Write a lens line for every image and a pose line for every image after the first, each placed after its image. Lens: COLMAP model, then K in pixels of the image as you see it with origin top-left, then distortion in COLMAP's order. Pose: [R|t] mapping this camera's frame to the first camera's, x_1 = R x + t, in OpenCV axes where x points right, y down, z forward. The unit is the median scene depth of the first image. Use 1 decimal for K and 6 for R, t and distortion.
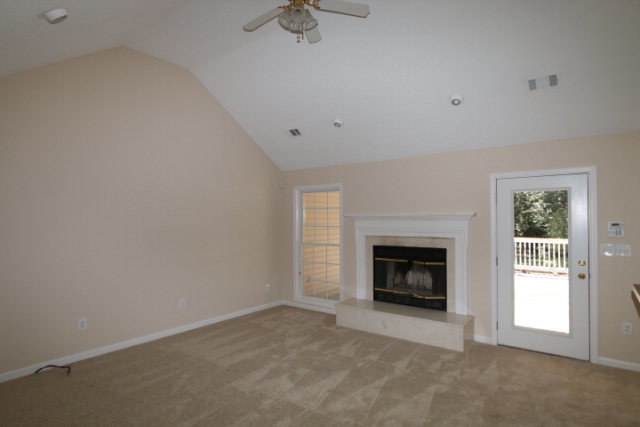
lens RADIAL K [[364.4, 0, 320.0], [0, 364.4, 213.5], [0, 0, 1]] dist [-0.005462, -0.001624]
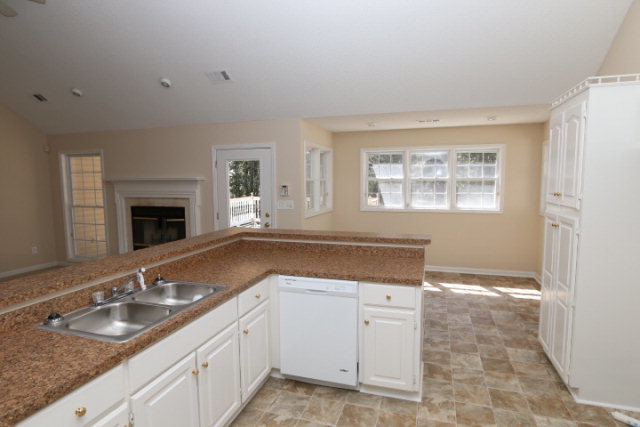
lens RADIAL K [[364.4, 0, 320.0], [0, 364.4, 213.5], [0, 0, 1]] dist [-0.005462, -0.001624]
pose [[0.943371, -0.029201, 0.330451, 0.316673], [-0.004315, 0.994954, 0.100238, -0.004442], [-0.331711, -0.095988, 0.938485, -0.237681]]
